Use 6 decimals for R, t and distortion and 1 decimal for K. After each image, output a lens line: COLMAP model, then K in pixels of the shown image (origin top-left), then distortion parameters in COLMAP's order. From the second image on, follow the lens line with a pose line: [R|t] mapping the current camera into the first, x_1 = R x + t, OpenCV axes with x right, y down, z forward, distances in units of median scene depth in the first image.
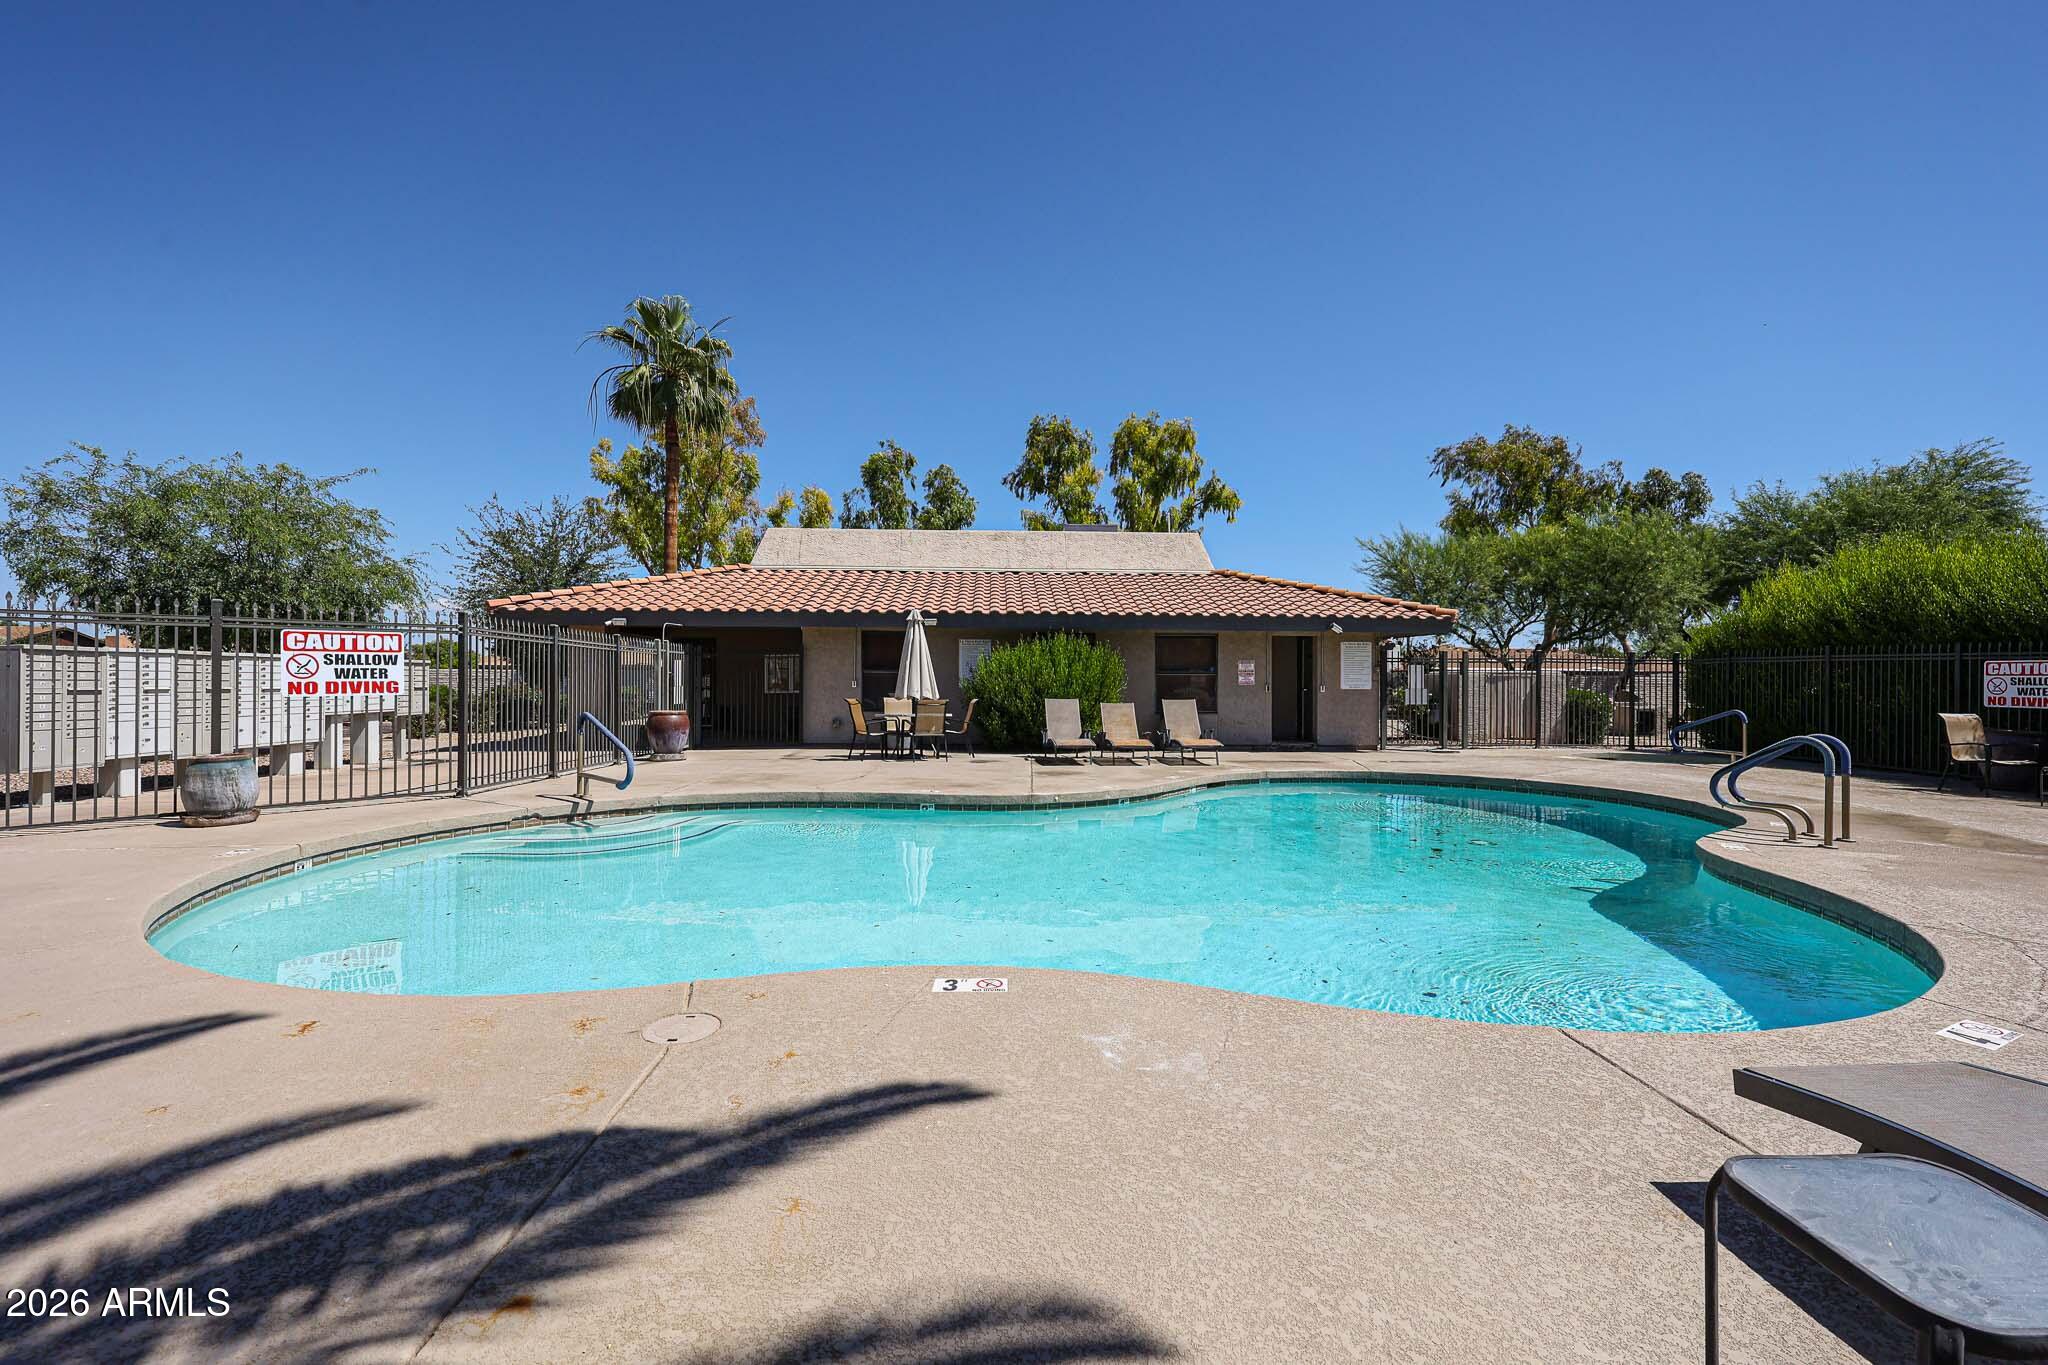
lens RADIAL K [[774.9, 0, 1031.2], [0, 774.9, 678.1], [0, 0, 1]] dist [0.000722, 0.000051]
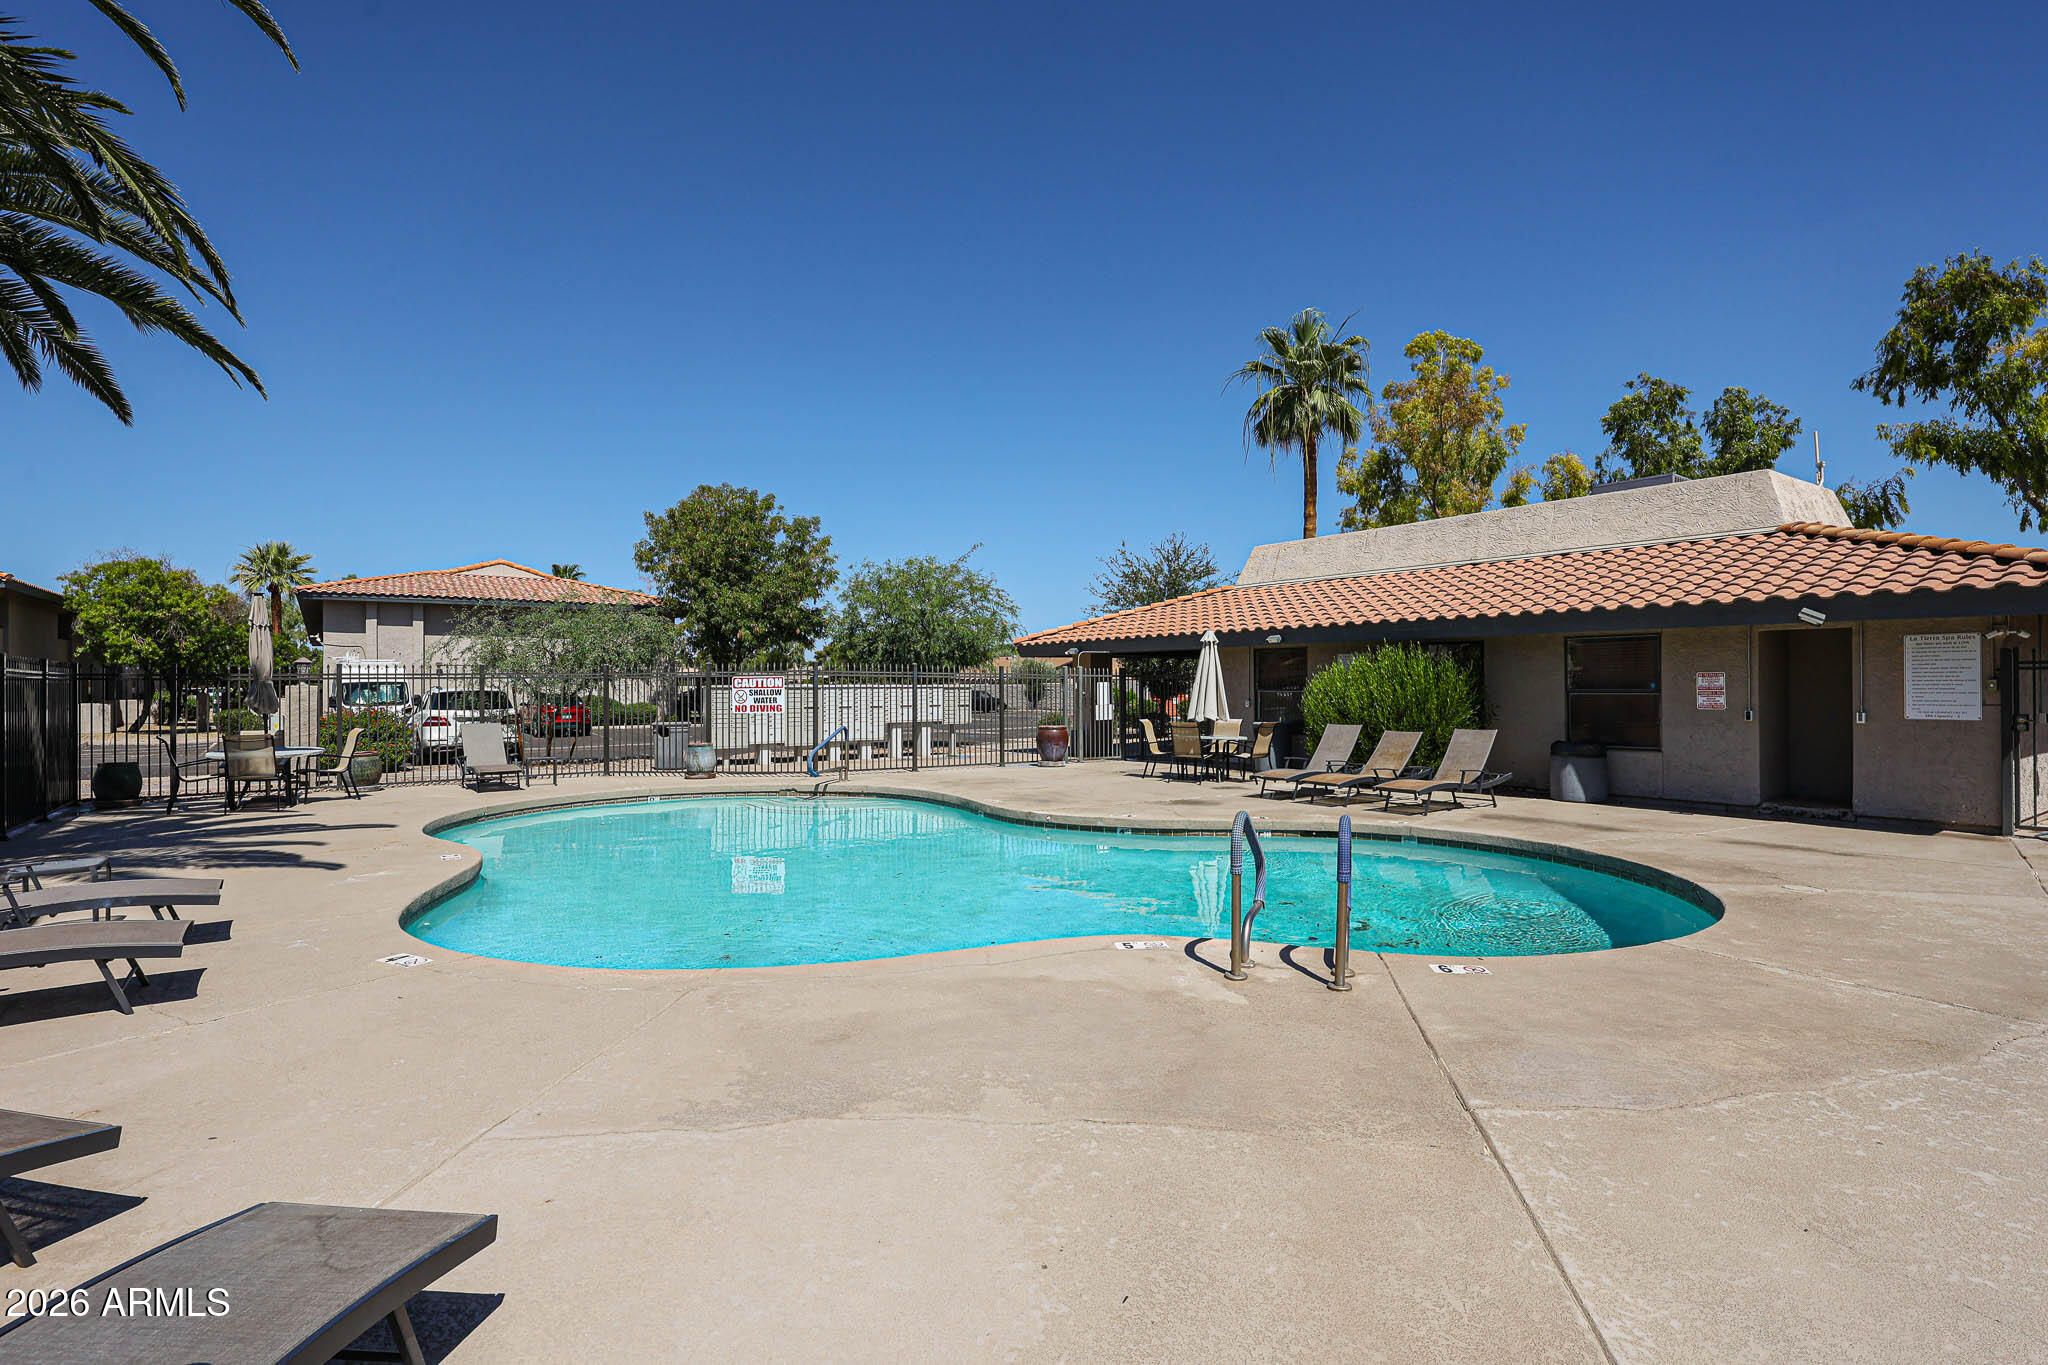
lens RADIAL K [[836.6, 0, 1024.0], [0, 836.6, 682.5], [0, 0, 1]] dist [-0.000330, -0.000100]
pose [[0.638087, -0.013651, -0.769843, 0.532556], [0.006544, 0.999903, -0.012306, -0.010649], [0.769937, 0.002814, 0.638114, 0.139193]]
